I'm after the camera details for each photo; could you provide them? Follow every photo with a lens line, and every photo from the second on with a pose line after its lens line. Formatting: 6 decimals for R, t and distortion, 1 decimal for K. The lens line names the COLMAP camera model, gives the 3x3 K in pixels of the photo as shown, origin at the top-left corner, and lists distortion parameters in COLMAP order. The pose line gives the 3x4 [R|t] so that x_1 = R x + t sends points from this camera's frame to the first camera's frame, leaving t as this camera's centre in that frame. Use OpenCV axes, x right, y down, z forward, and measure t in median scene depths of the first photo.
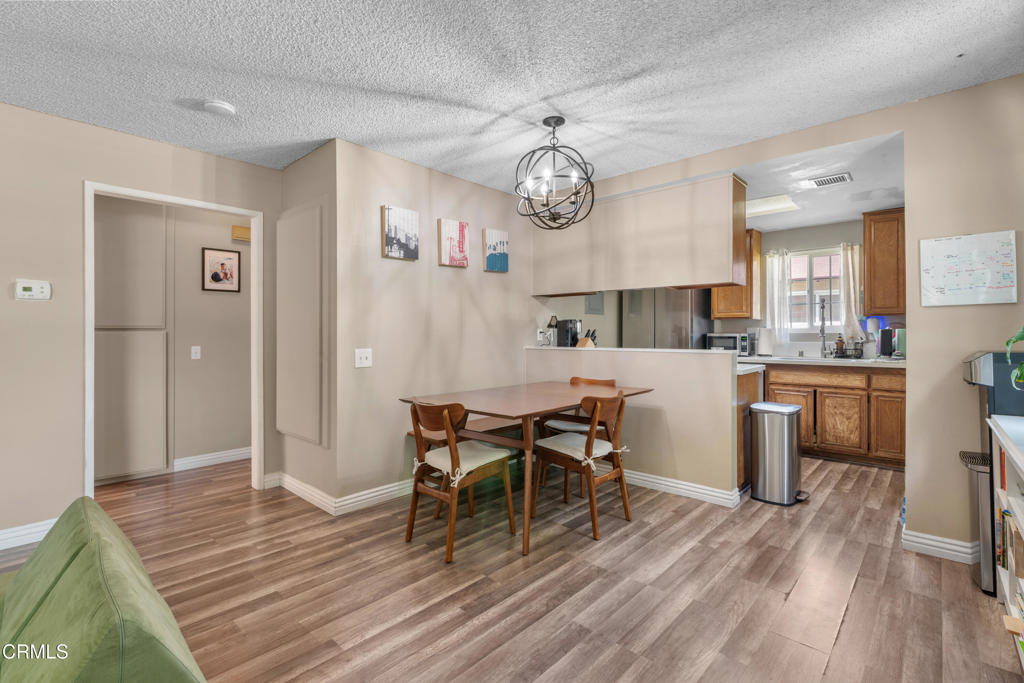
lens RADIAL K [[489.3, 0, 512.0], [0, 489.3, 341.5], [0, 0, 1]] dist [-0.001469, -0.000253]
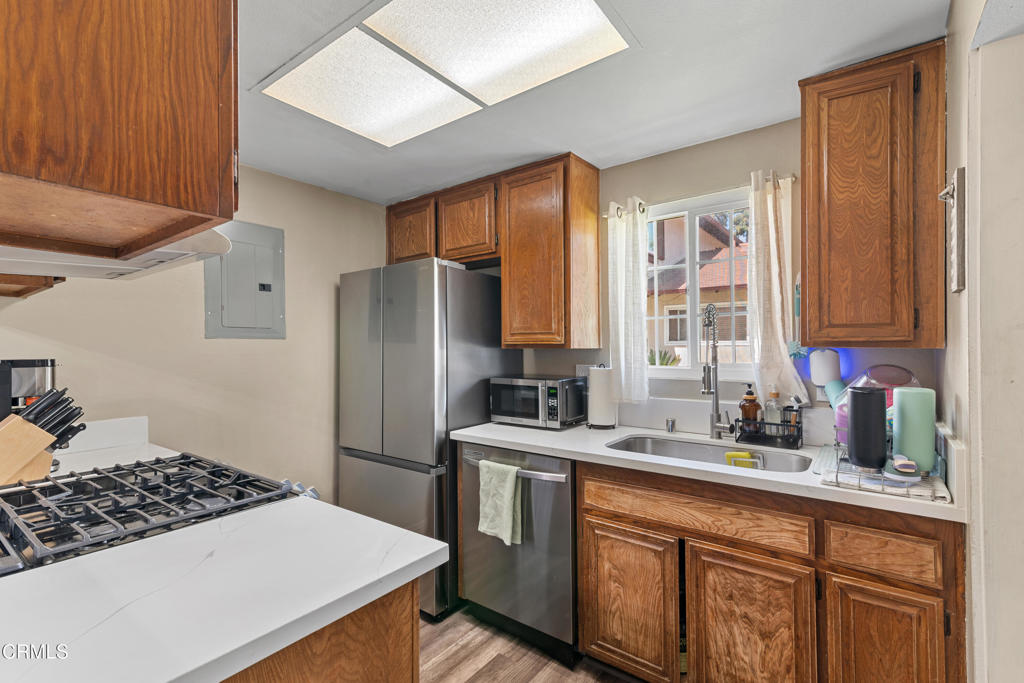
lens RADIAL K [[471.0, 0, 510.4], [0, 471.0, 351.4], [0, 0, 1]] dist [0.018395, 0.000065]
pose [[0.997586, -0.006333, 0.069158, 0.446258], [0.006551, 0.999974, -0.002931, -0.047029], [-0.069138, 0.003377, 0.997601, 0.618494]]
